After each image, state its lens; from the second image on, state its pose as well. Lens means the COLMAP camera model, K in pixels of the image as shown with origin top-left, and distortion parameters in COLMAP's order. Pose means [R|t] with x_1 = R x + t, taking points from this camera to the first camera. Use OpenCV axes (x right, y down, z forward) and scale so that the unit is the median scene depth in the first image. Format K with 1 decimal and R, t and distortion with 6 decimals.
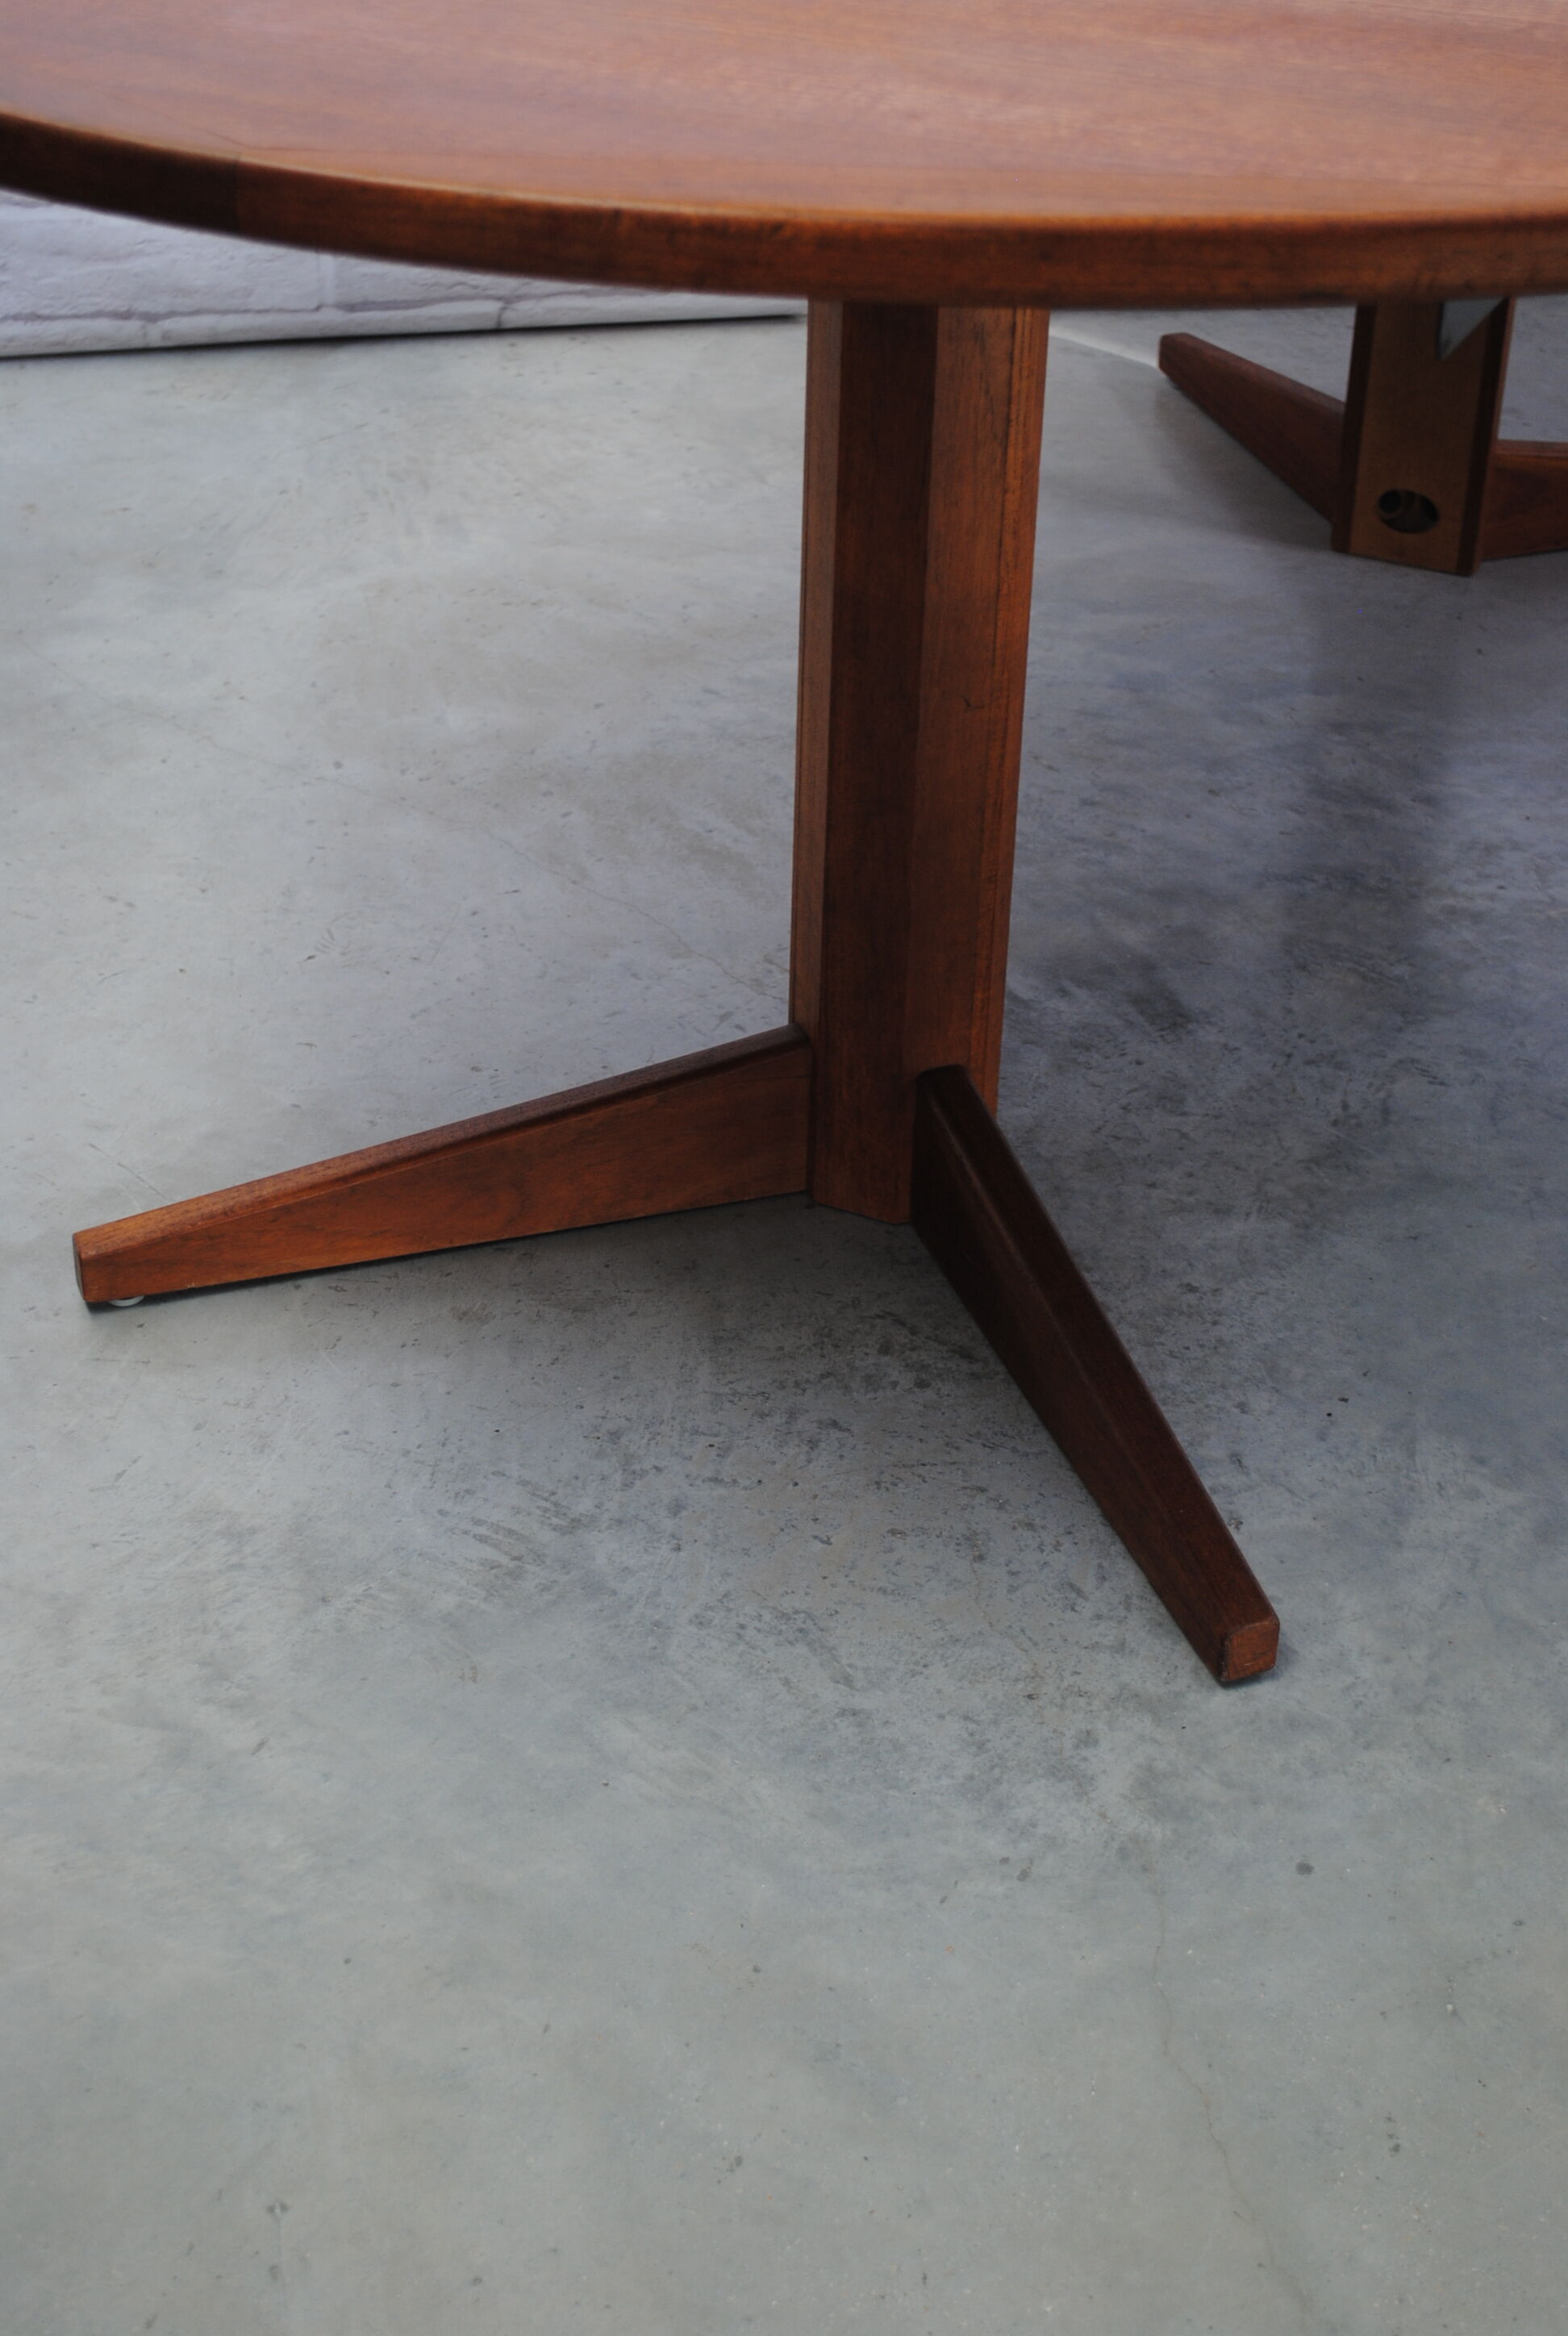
lens RADIAL K [[3271.0, 0, 775.8], [0, 3271.0, 1116.8], [0, 0, 1]] dist [-0.033422, 0.057887]
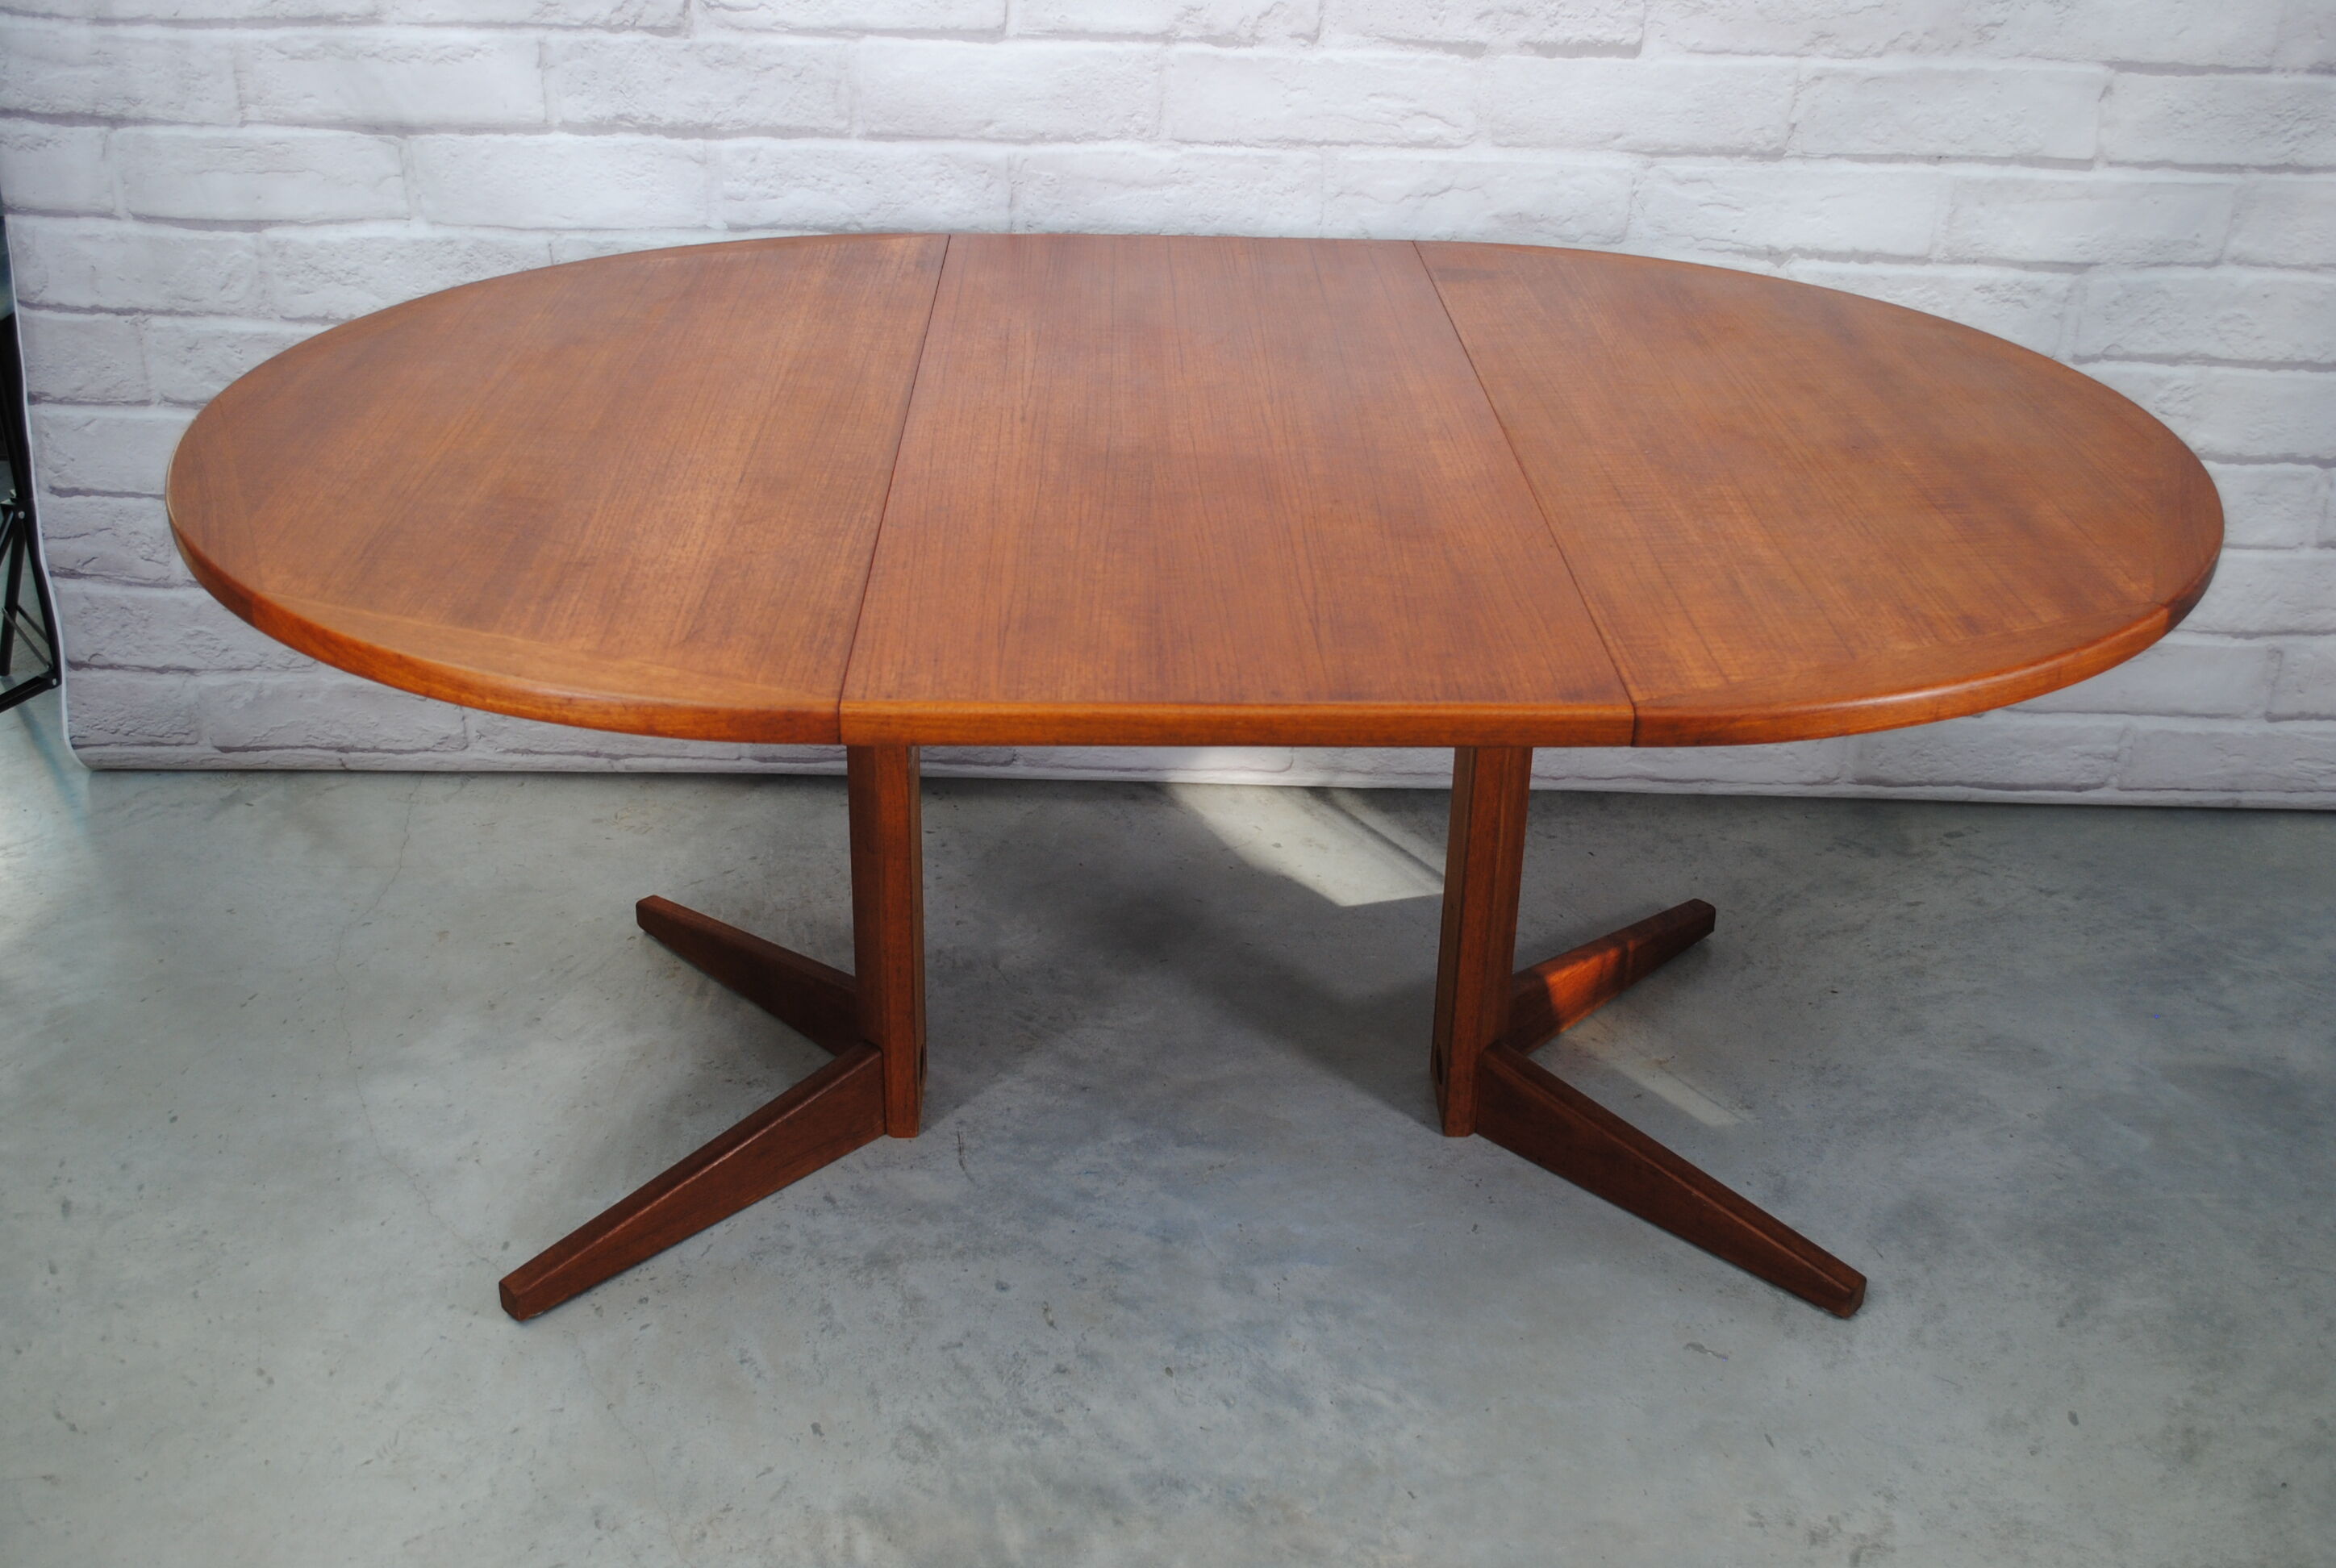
lens RADIAL K [[2338.5, 0, 1210.9], [0, 2338.5, 756.7], [0, 0, 1]] dist [-0.068271, 0.017340]
pose [[0.980568, 0.095889, -0.171148, 0.343074], [-0.110918, 0.990563, -0.080506, -0.320766], [0.161813, 0.097925, 0.981951, 0.174371]]
